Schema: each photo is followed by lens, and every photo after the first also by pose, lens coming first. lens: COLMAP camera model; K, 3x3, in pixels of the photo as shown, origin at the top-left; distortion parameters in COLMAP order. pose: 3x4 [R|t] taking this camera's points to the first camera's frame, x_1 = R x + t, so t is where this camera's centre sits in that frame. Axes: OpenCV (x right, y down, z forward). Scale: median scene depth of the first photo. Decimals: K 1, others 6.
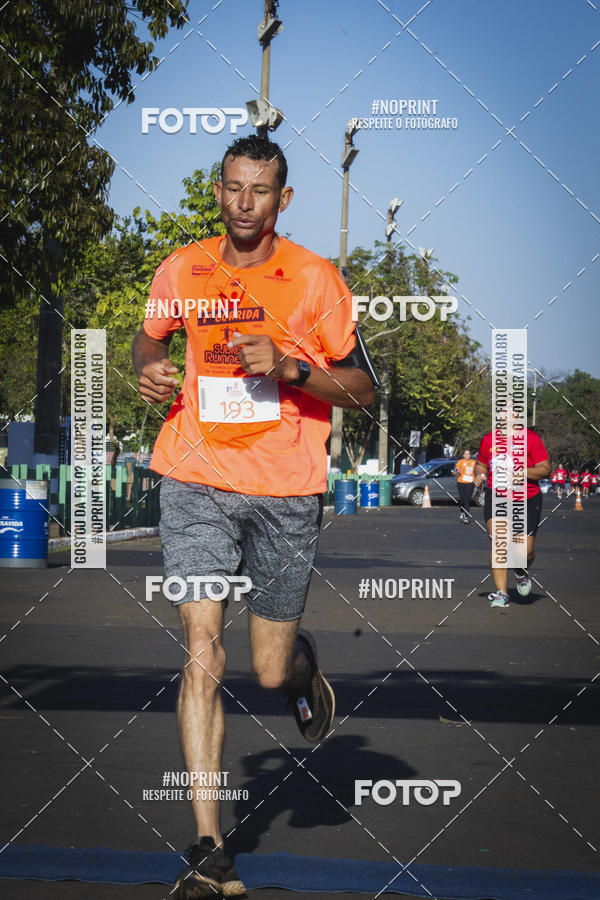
lens RADIAL K [[5878.6, 0, 351.0], [0, 5878.6, 453.2], [0, 0, 1]] dist [1.693053, 0.000000]
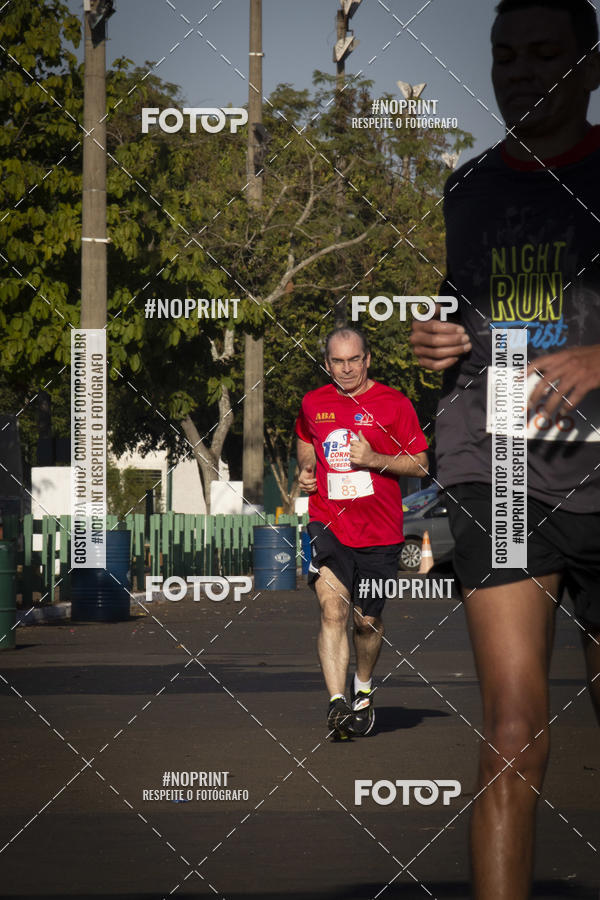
lens RADIAL K [[5878.6, 0, 232.2], [0, 5878.6, 507.5], [0, 0, 1]] dist [1.693053, 0.000000]
pose [[0.998797, -0.031669, 0.037451, -0.024513], [0.032117, 0.999419, -0.011431, 0.008863], [-0.037067, 0.012620, 0.999233, 0.470841]]
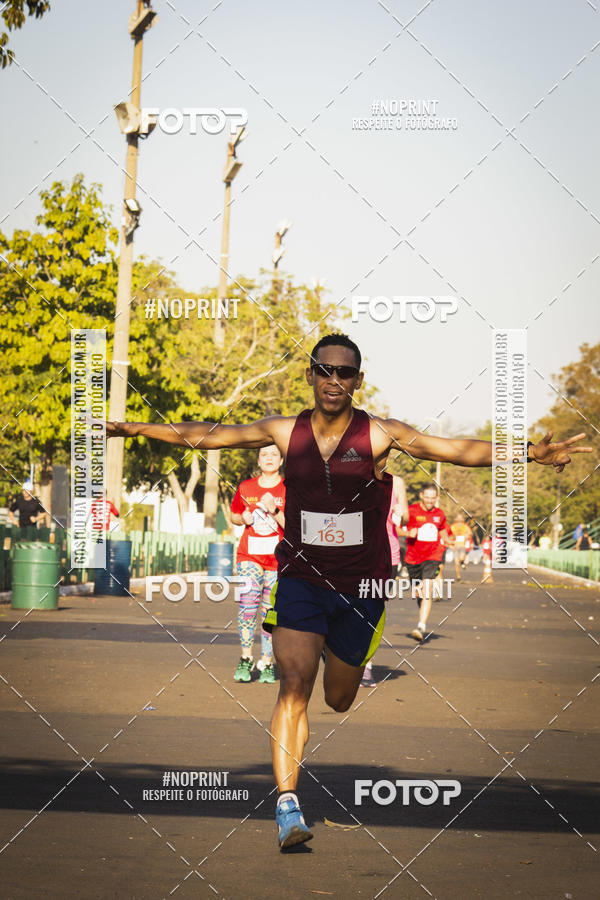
lens RADIAL K [[5878.6, 0, 306.5], [0, 5878.6, 465.8], [0, 0, 1]] dist [1.693053, 0.000000]
pose [[0.999557, 0.019022, 0.022880, -0.008385], [-0.018860, 0.999796, -0.007238, -0.000664], [-0.023013, 0.006803, 0.999712, 0.130851]]
